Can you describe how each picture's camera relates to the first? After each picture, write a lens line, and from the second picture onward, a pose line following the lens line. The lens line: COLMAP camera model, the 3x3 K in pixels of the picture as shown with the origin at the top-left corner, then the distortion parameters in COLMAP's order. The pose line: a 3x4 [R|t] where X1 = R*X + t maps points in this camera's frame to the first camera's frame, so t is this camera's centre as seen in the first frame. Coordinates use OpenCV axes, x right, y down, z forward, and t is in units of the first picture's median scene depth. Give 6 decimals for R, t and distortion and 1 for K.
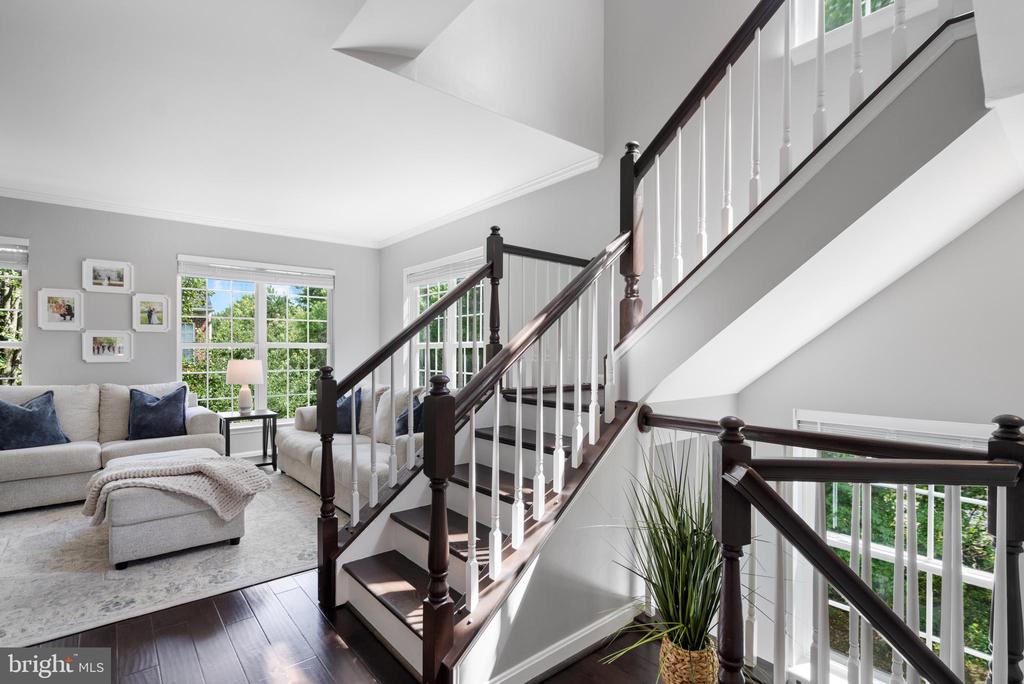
lens RADIAL K [[474.2, 0, 502.7], [0, 474.2, 347.3], [0, 0, 1]] dist [0.001144, -0.000313]
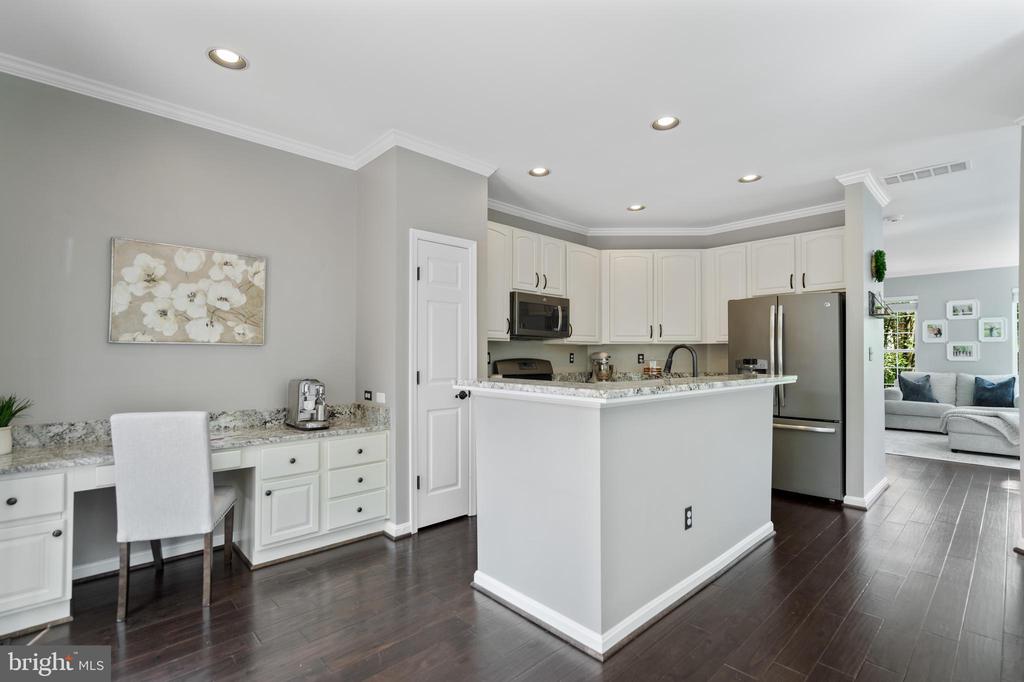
lens RADIAL K [[474.2, 0, 503.4], [0, 474.2, 348.4], [0, 0, 1]] dist [0.001144, -0.000313]
pose [[0.042046, -0.020097, -0.998914, 0.792302], [-0.002562, 0.999792, -0.020223, 0.025916], [0.999112, 0.003410, 0.041986, -0.706201]]
